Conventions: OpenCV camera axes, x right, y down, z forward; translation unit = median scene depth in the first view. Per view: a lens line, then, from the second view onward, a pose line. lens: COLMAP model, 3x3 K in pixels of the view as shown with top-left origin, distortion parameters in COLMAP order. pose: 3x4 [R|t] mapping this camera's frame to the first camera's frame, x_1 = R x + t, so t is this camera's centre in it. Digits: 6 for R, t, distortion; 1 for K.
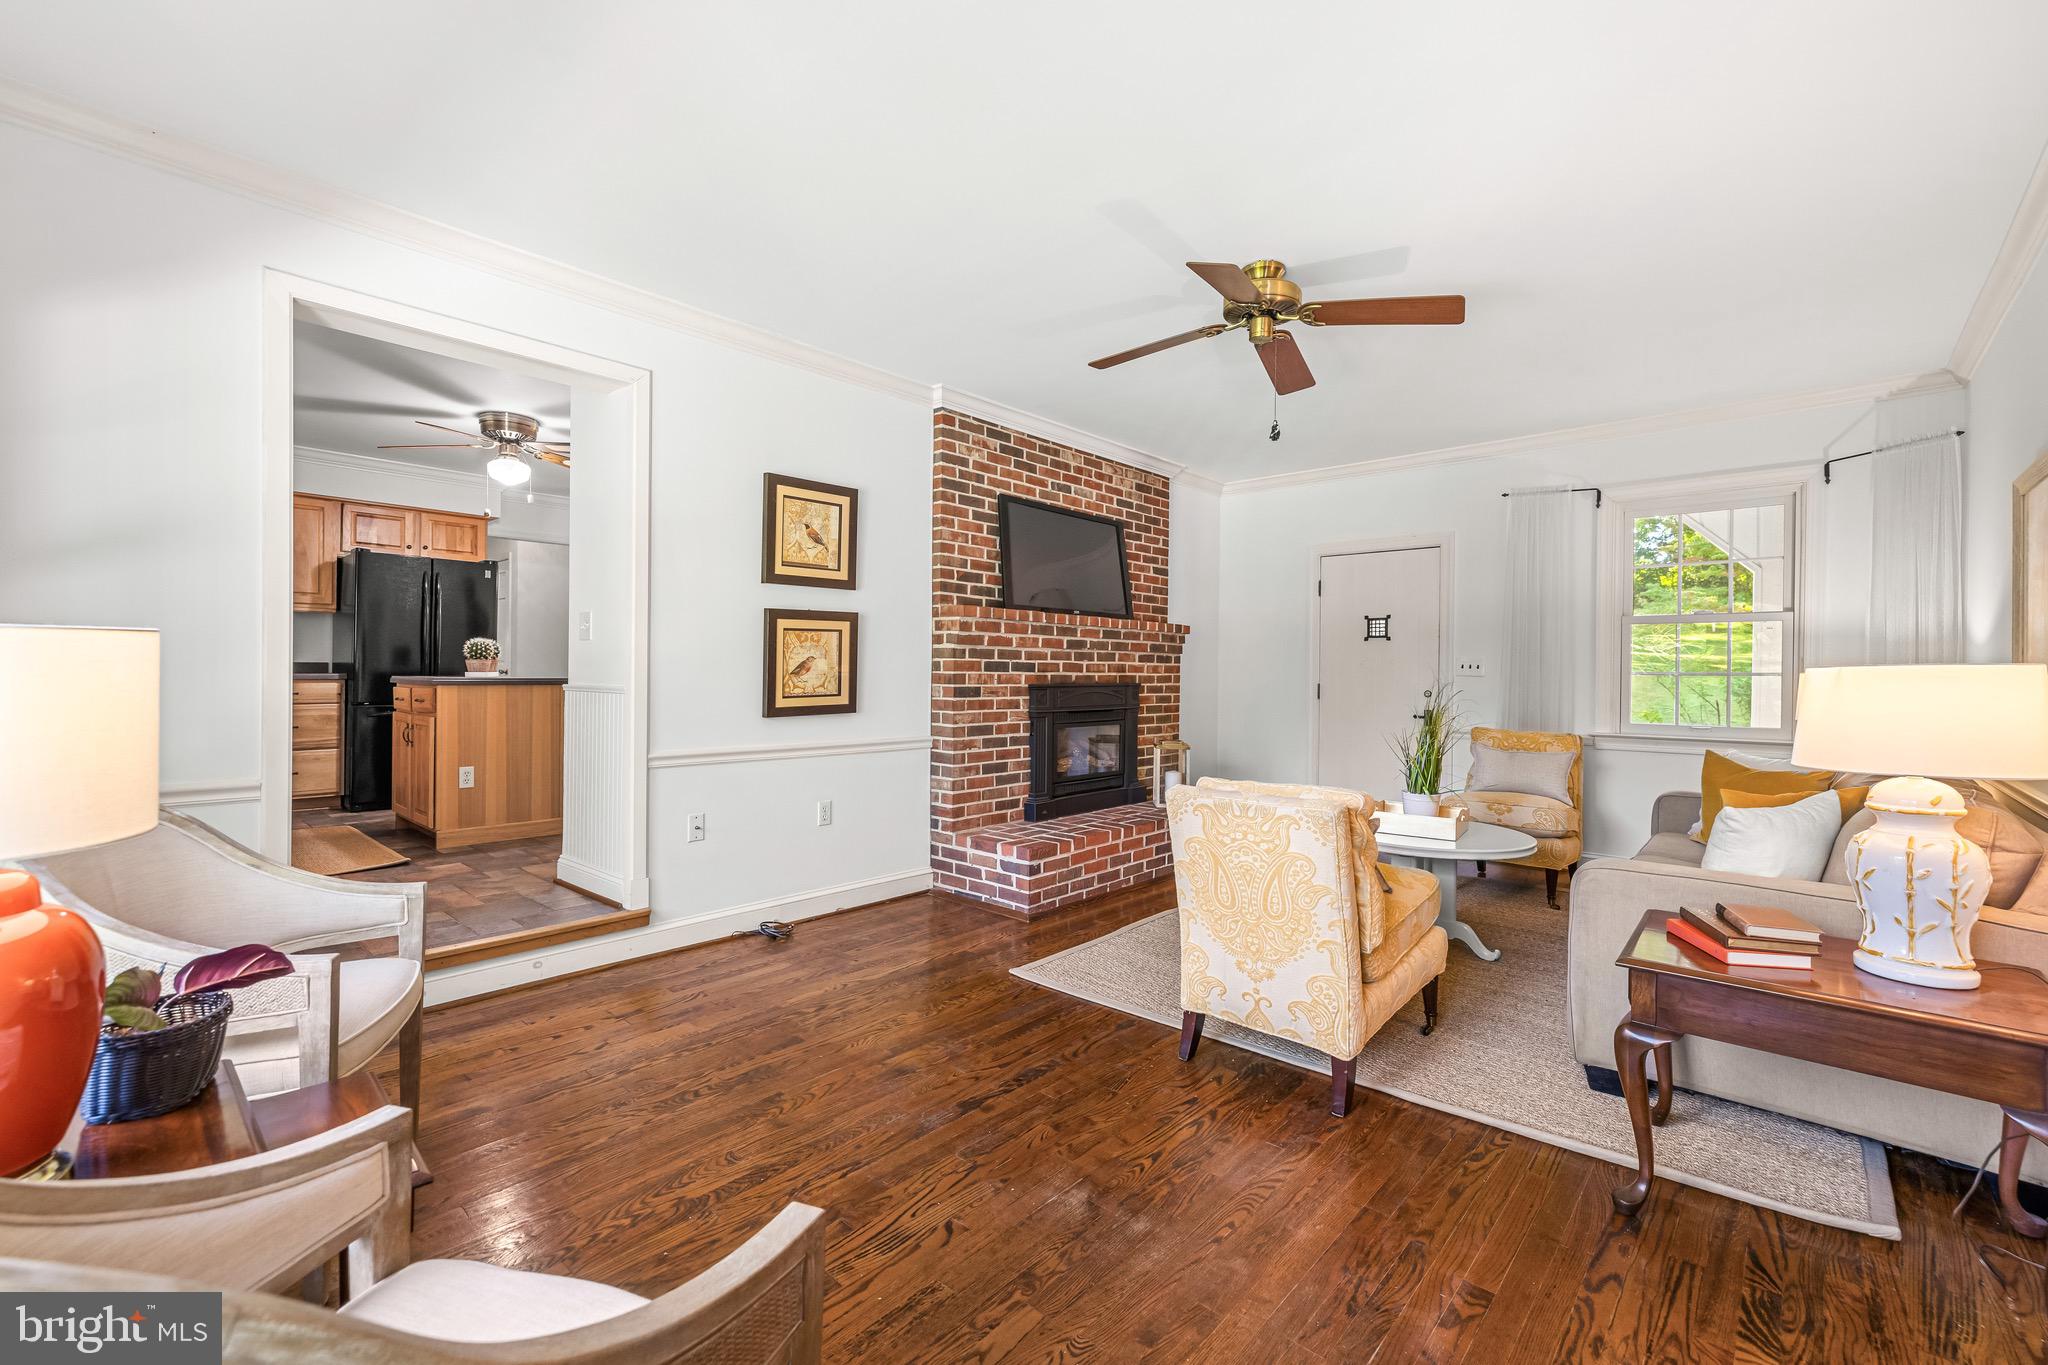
lens RADIAL K [[861.2, 0, 1048.0], [0, 861.2, 672.1], [0, 0, 1]] dist [0.002985, 0.000496]
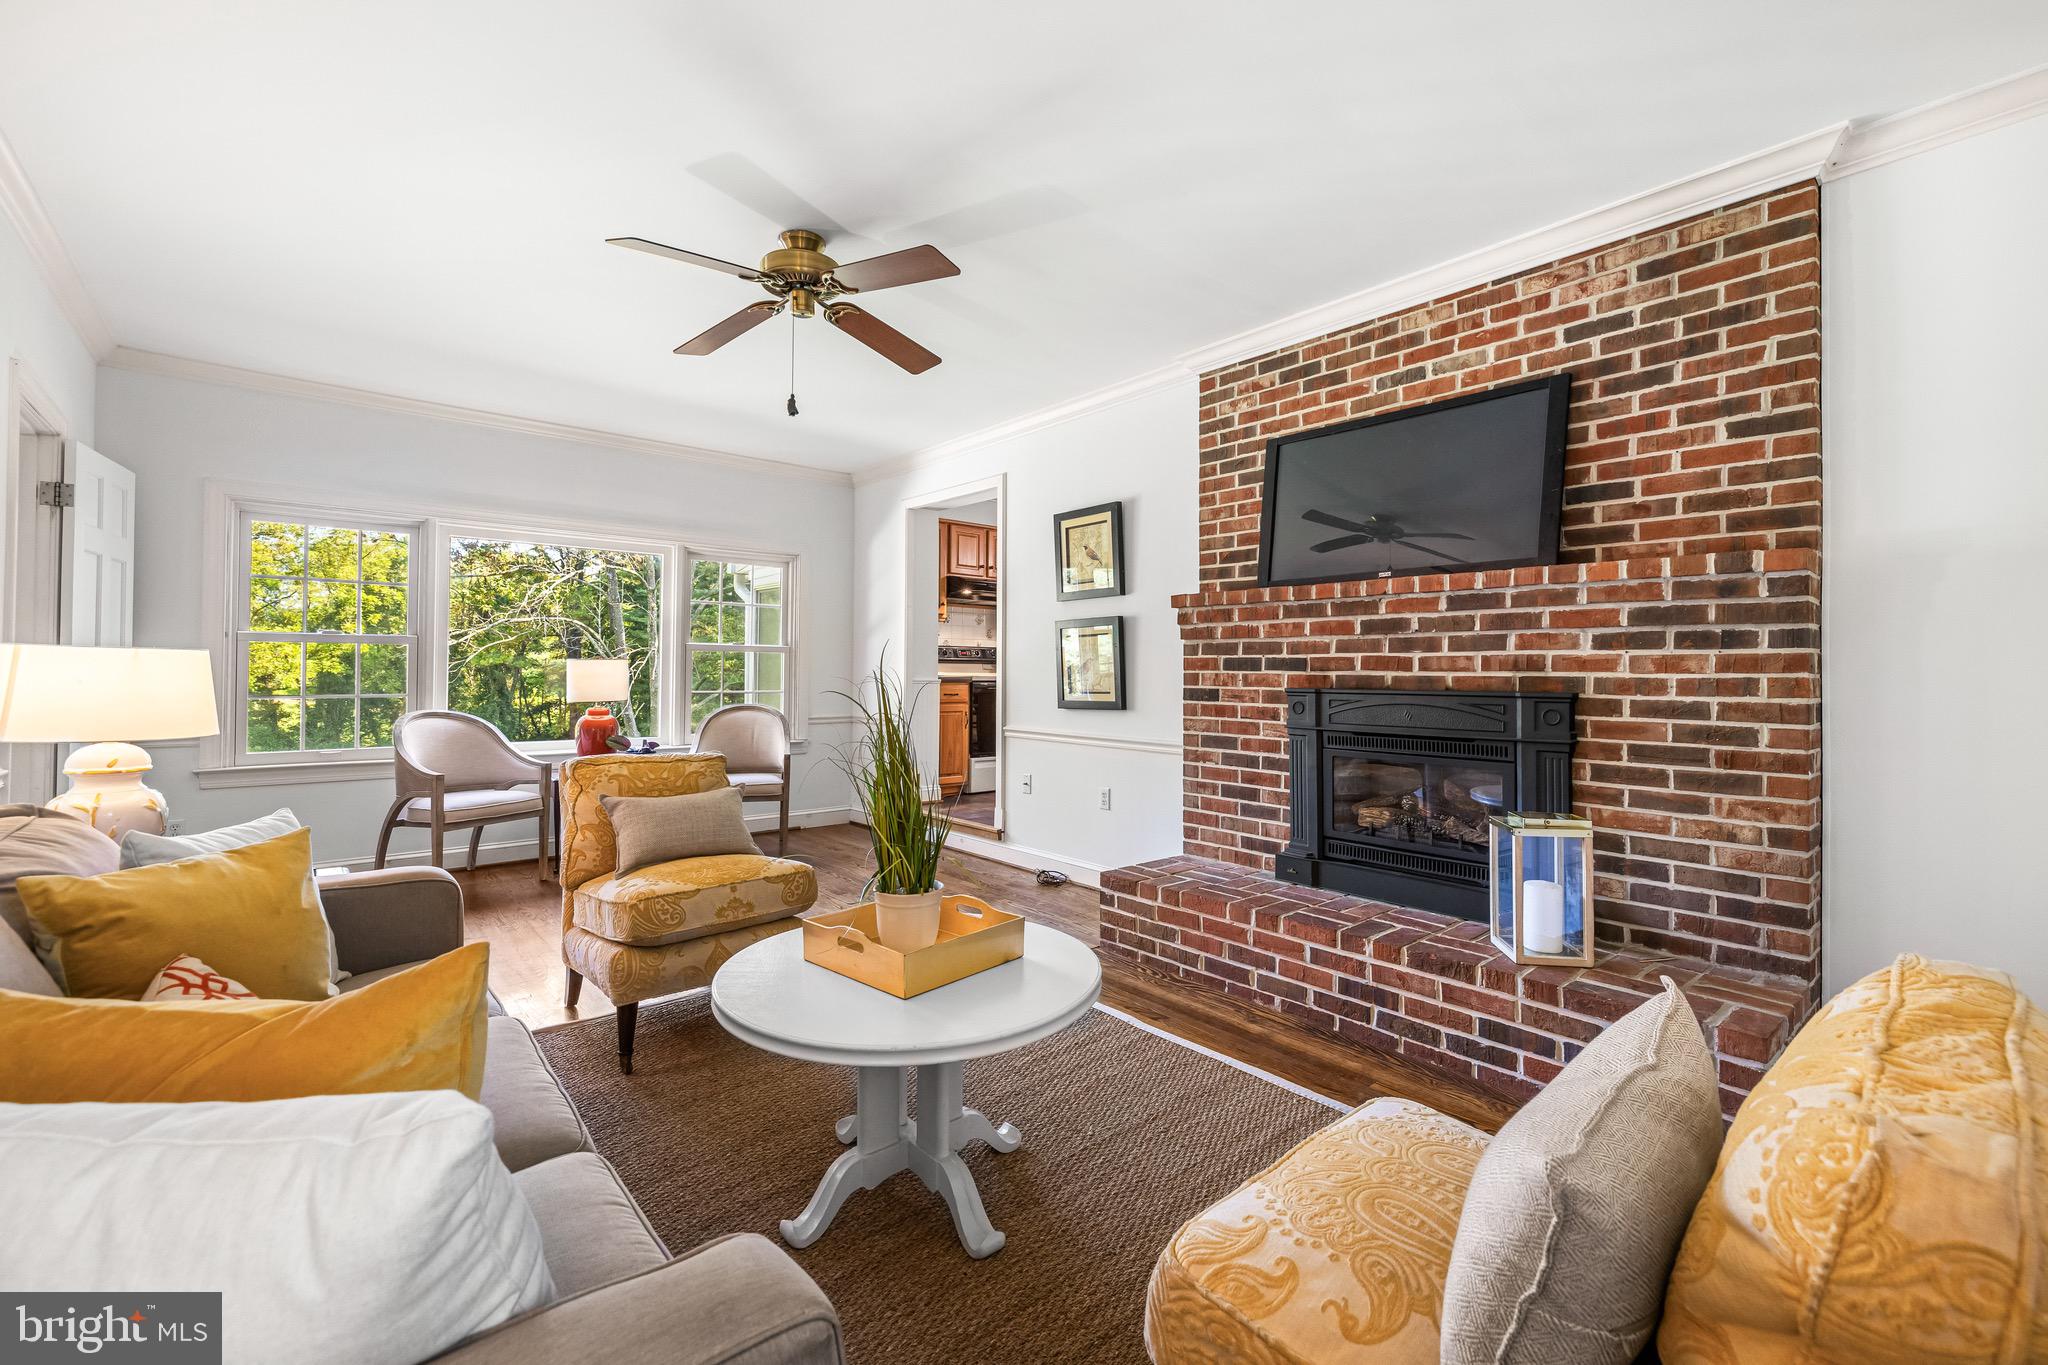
lens RADIAL K [[861.2, 0, 1048.0], [0, 861.2, 672.1], [0, 0, 1]] dist [0.002985, 0.000496]
pose [[-0.122652, -0.017671, -0.992292, 0.719021], [-0.016904, 0.999734, -0.015714, 0.015739], [0.992306, 0.014846, -0.122918, 0.887767]]
